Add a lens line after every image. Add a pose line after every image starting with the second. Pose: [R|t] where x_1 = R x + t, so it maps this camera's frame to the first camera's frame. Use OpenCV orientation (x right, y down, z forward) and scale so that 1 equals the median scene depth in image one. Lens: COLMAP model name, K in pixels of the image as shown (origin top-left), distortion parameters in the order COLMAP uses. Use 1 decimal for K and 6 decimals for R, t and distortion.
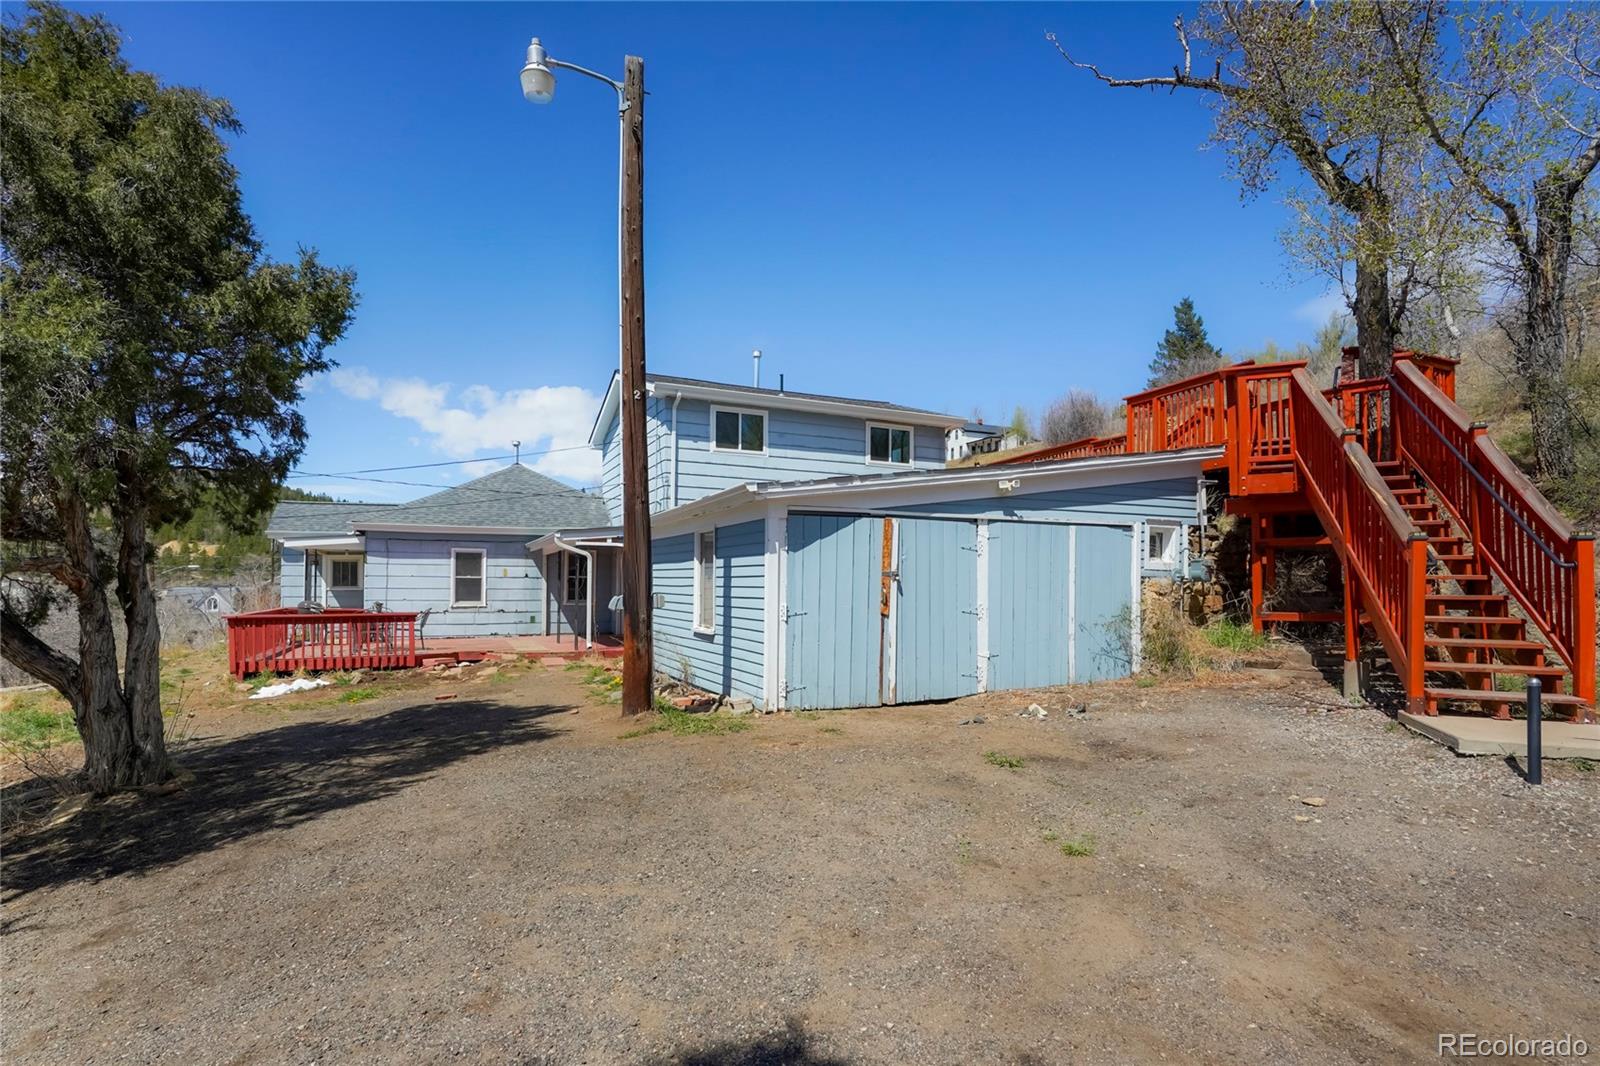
lens RADIAL K [[773.1, 0, 794.6], [0, 773.1, 523.1], [0, 0, 1]] dist [-0.002272, -0.000407]
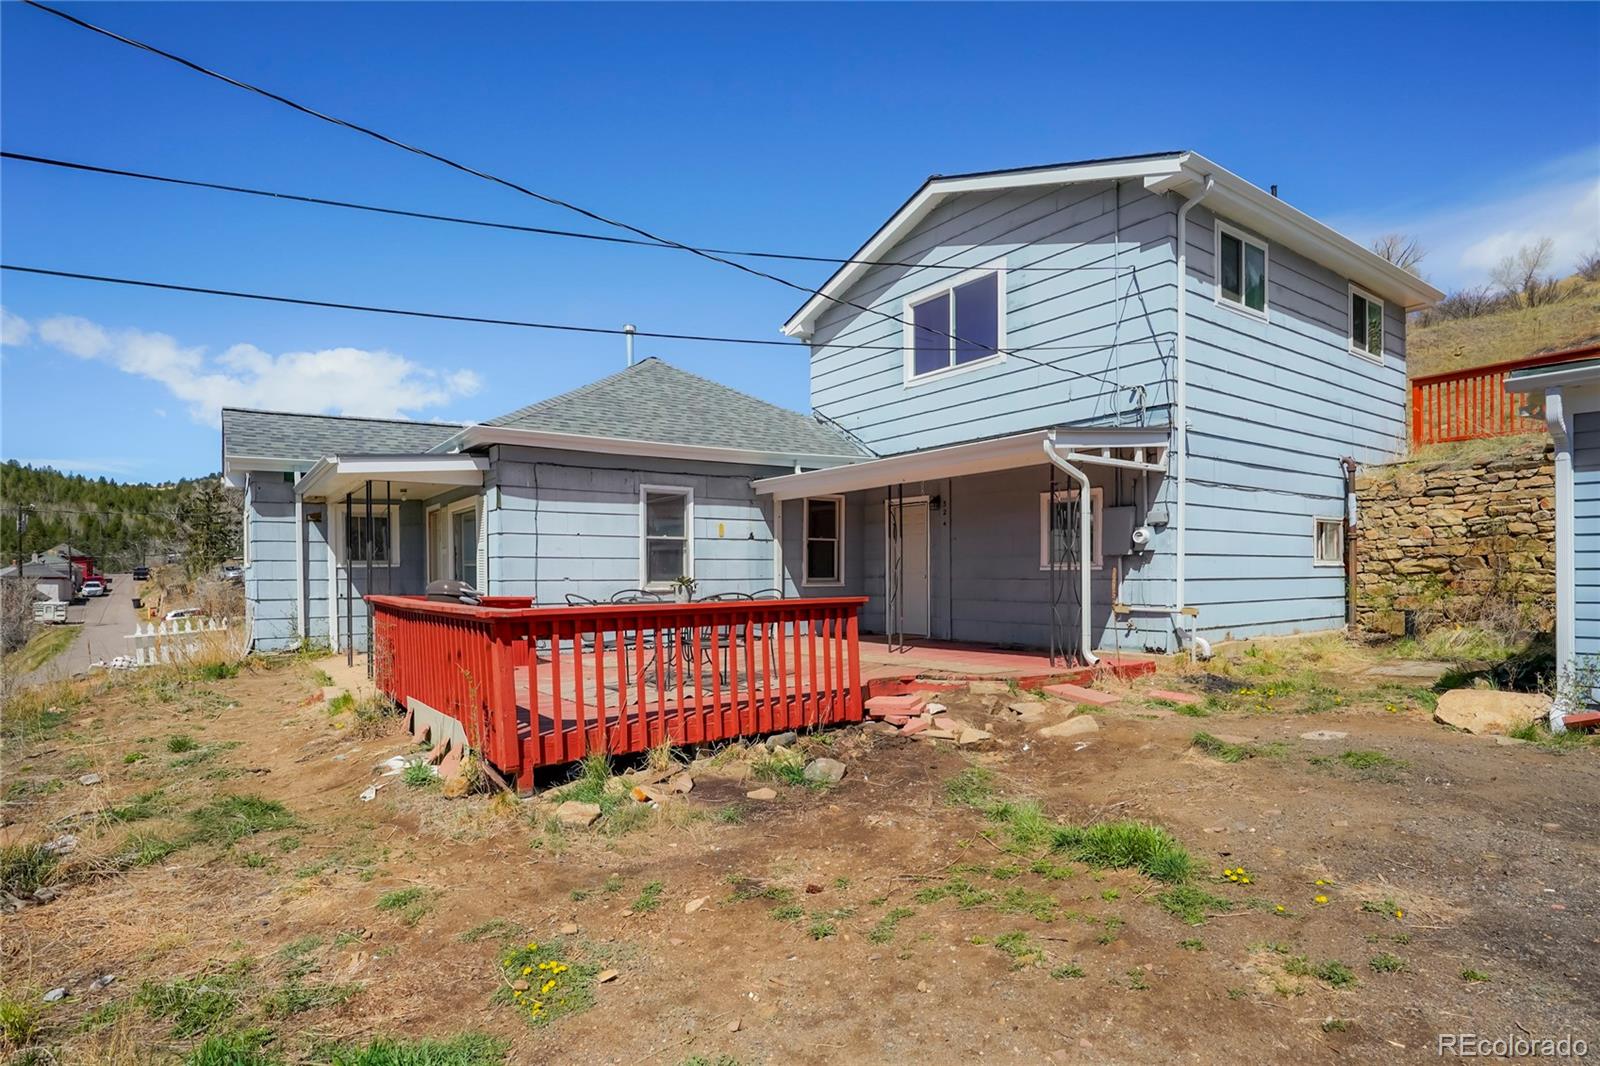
lens RADIAL K [[817.0, 0, 800.0], [0, 817.0, 533.0], [0, 0, 1]] dist [0.000393, 0.000443]
pose [[0.979605, -0.001064, 0.200932, -0.448229], [-0.004703, 0.999591, 0.028223, 0.049823], [-0.200879, -0.028592, 0.979199, 0.409852]]
